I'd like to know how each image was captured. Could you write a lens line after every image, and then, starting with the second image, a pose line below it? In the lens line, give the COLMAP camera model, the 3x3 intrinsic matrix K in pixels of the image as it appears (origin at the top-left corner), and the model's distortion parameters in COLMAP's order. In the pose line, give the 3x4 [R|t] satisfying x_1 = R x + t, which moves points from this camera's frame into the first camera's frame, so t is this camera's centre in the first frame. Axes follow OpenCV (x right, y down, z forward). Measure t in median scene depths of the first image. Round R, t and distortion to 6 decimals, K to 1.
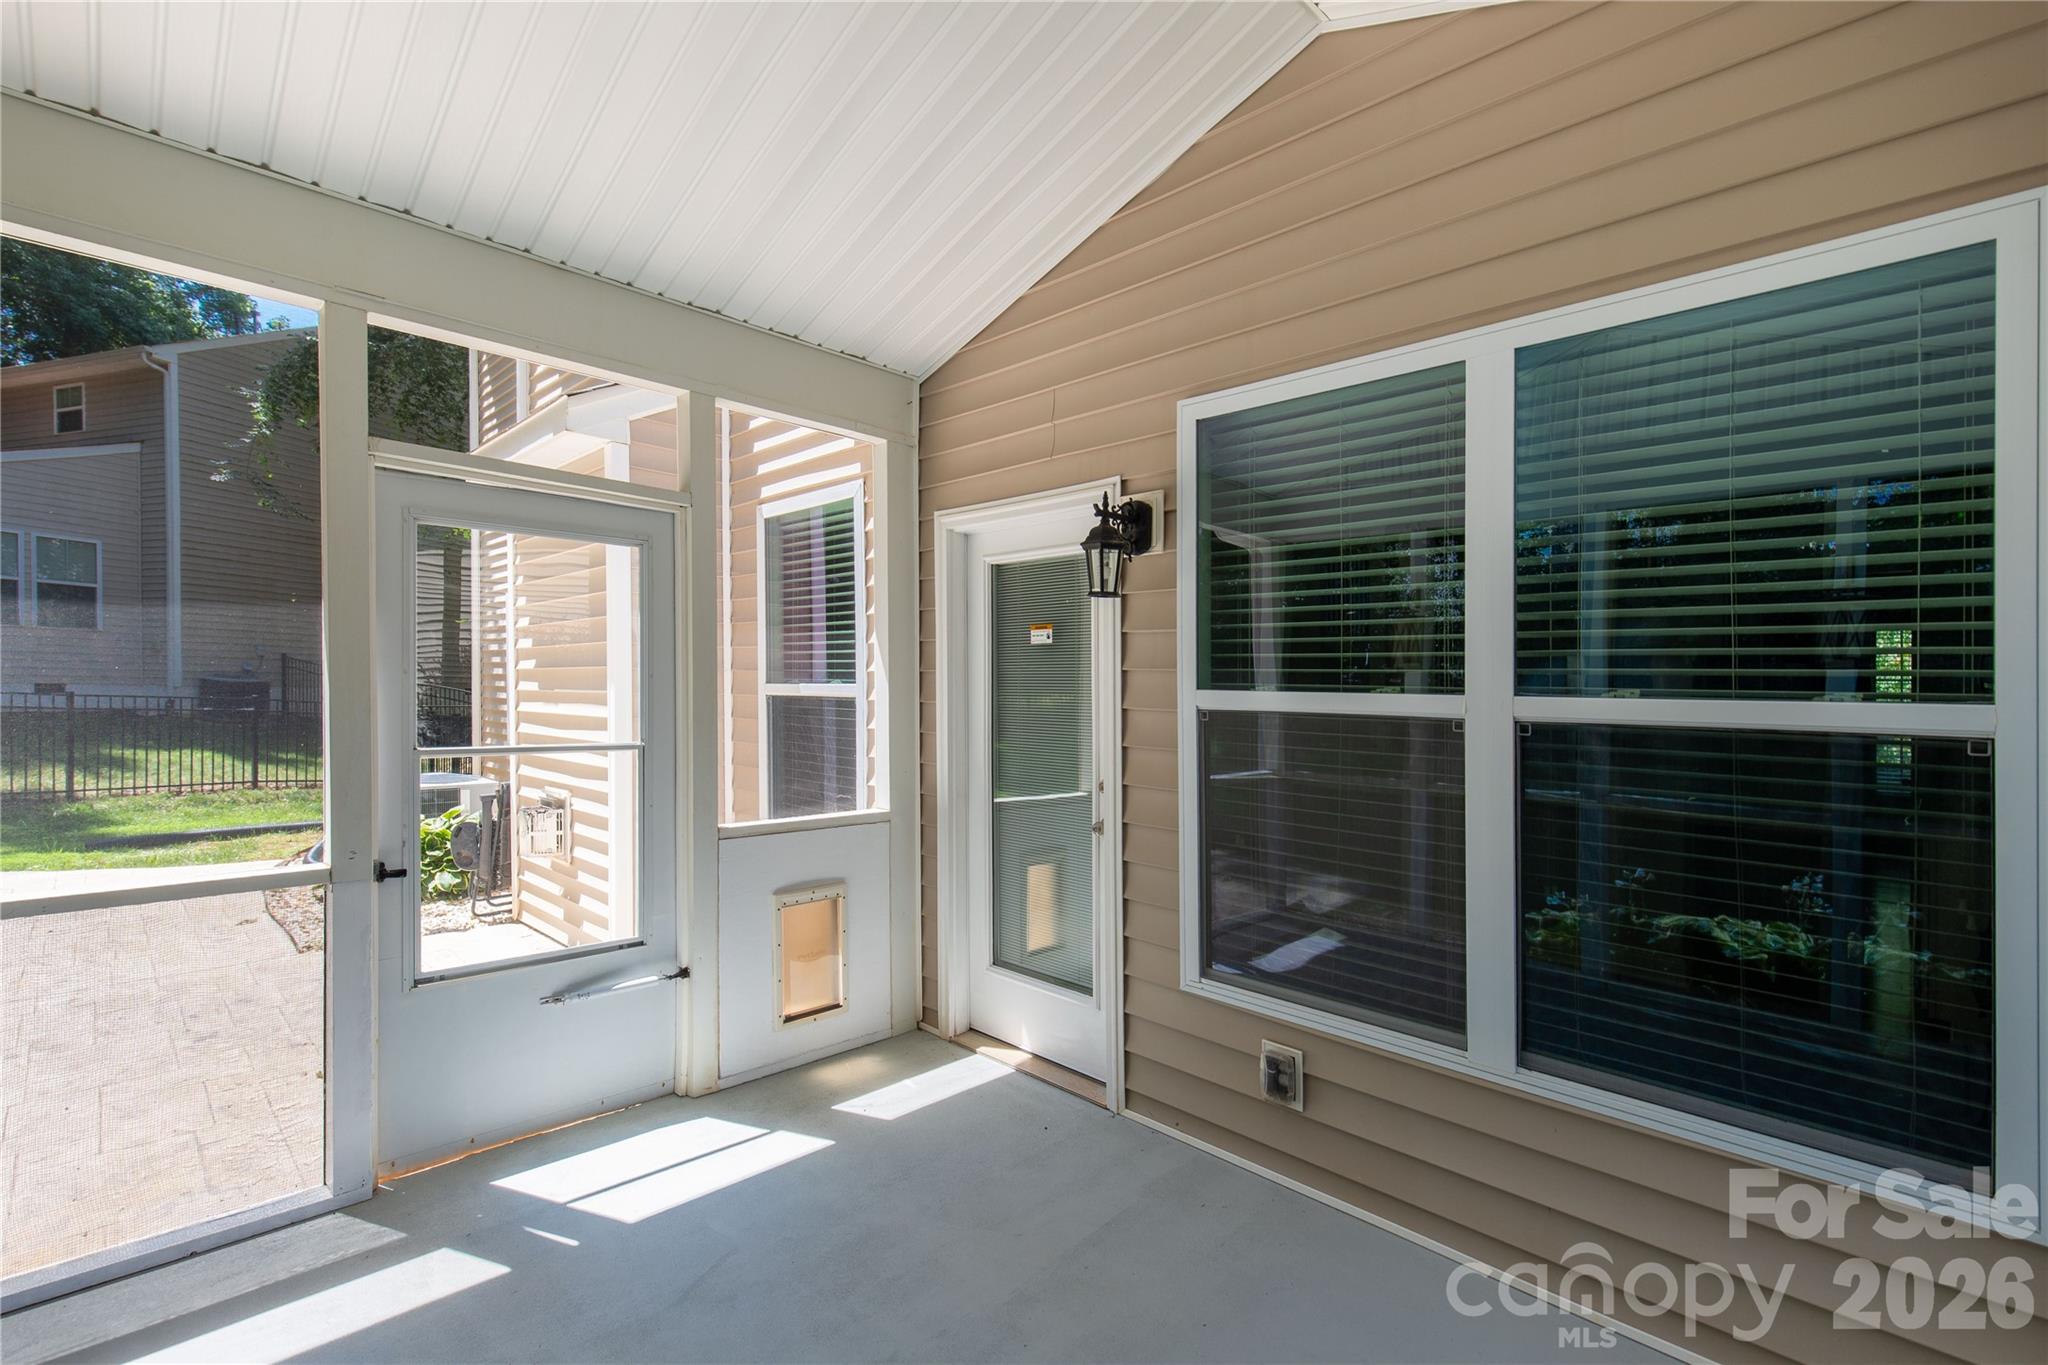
lens RADIAL K [[940.7, 0, 1014.5], [0, 940.7, 711.6], [0, 0, 1]] dist [0.001355, -0.000178]
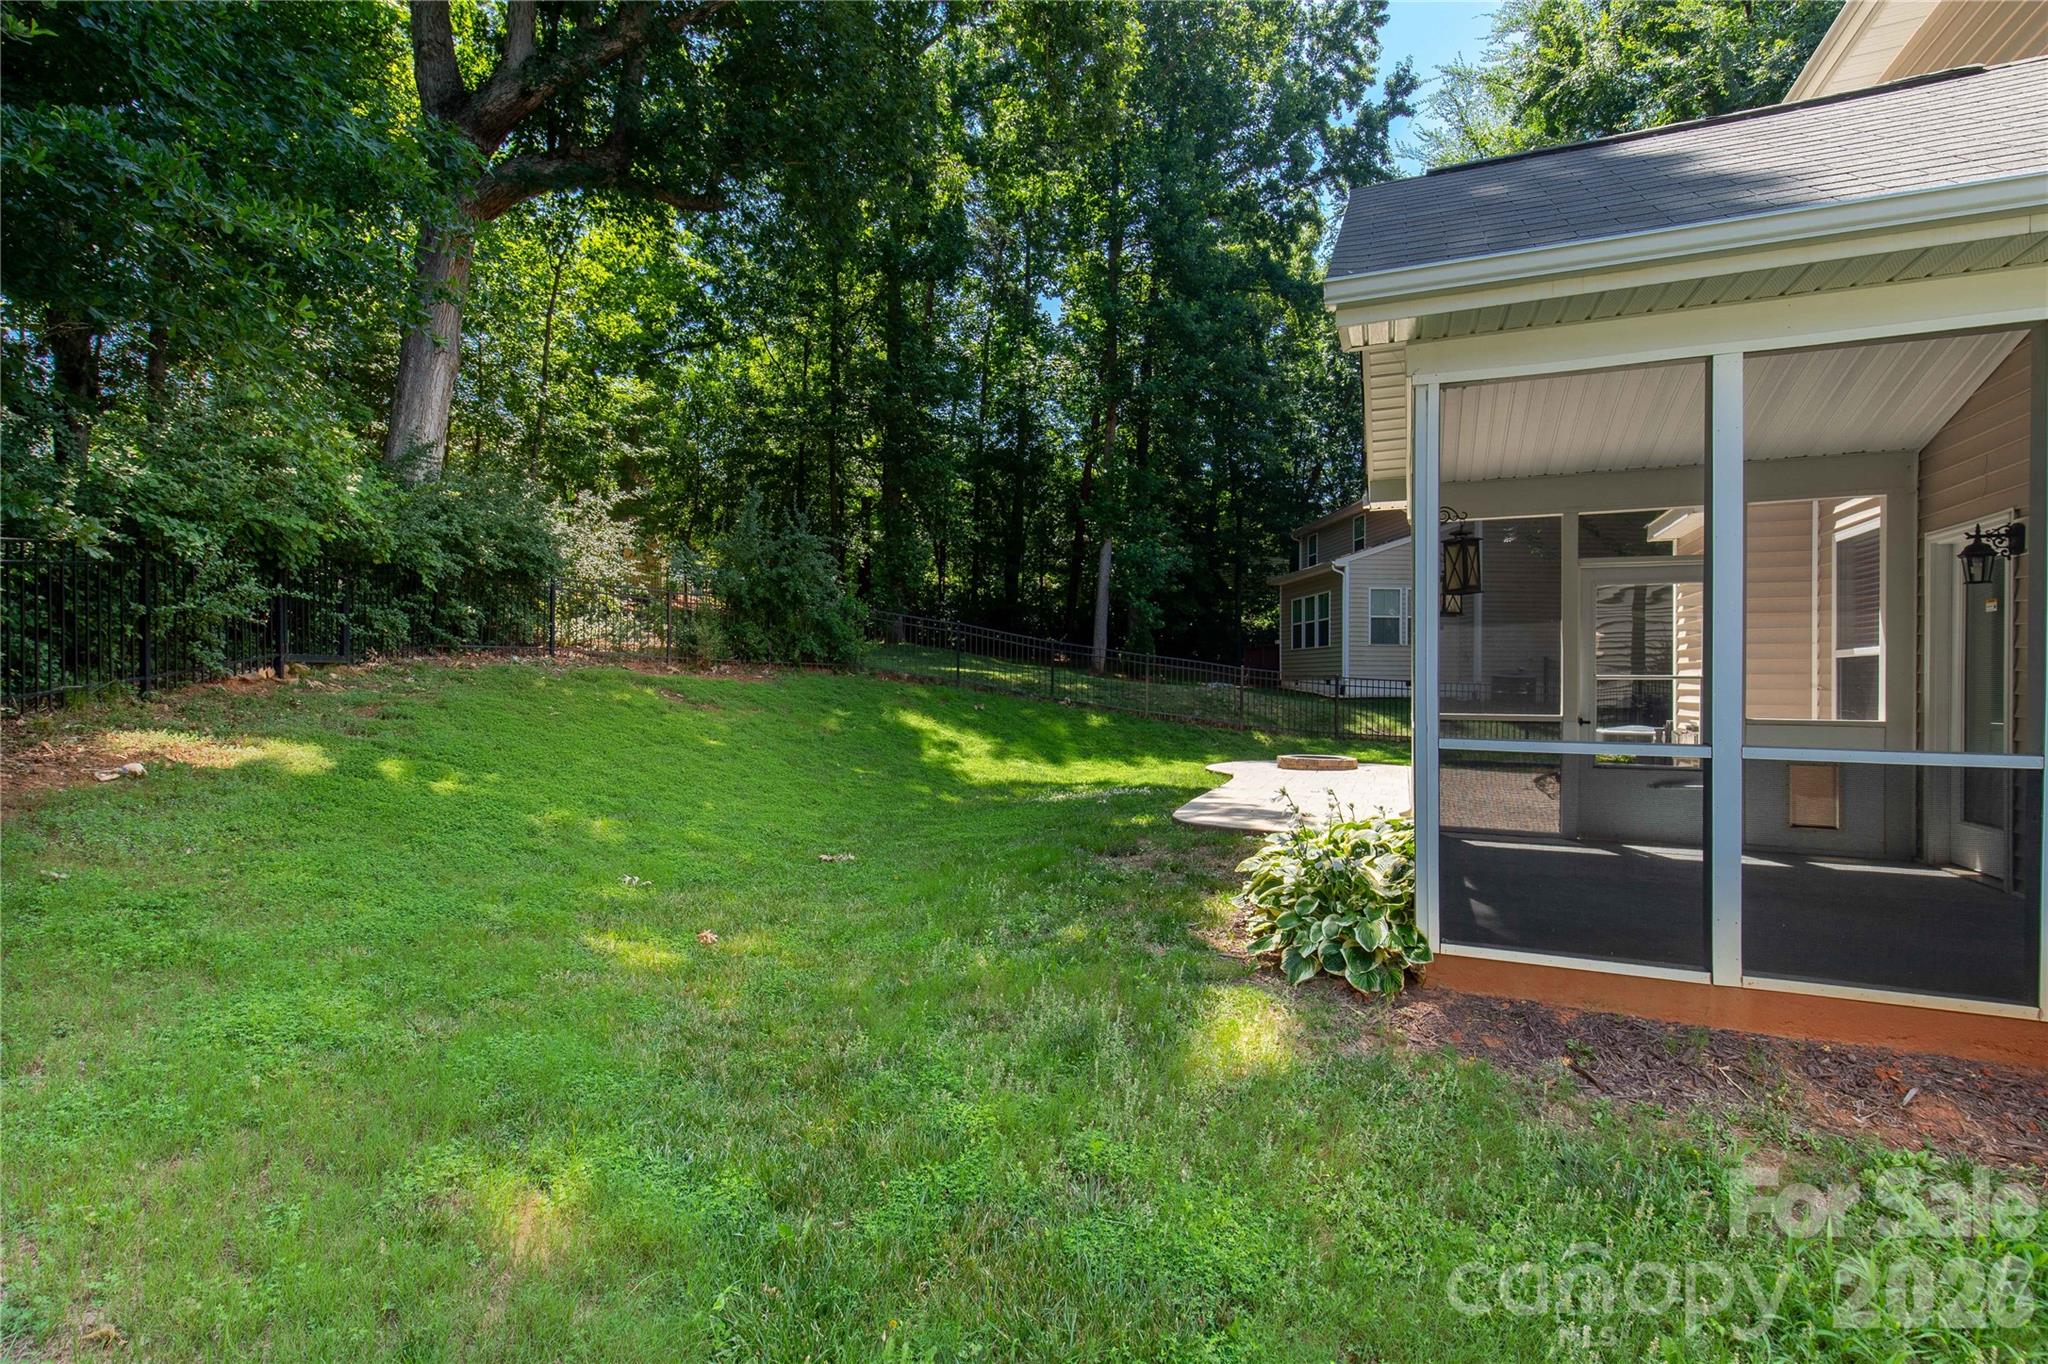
lens RADIAL K [[940.7, 0, 1019.0], [0, 940.7, 692.8], [0, 0, 1]] dist [0.001355, -0.000178]
pose [[0.390290, -0.003100, -0.920687, 0.768701], [-0.020863, 0.999708, -0.012210, 0.105134], [0.920455, 0.023973, 0.390112, -0.997919]]
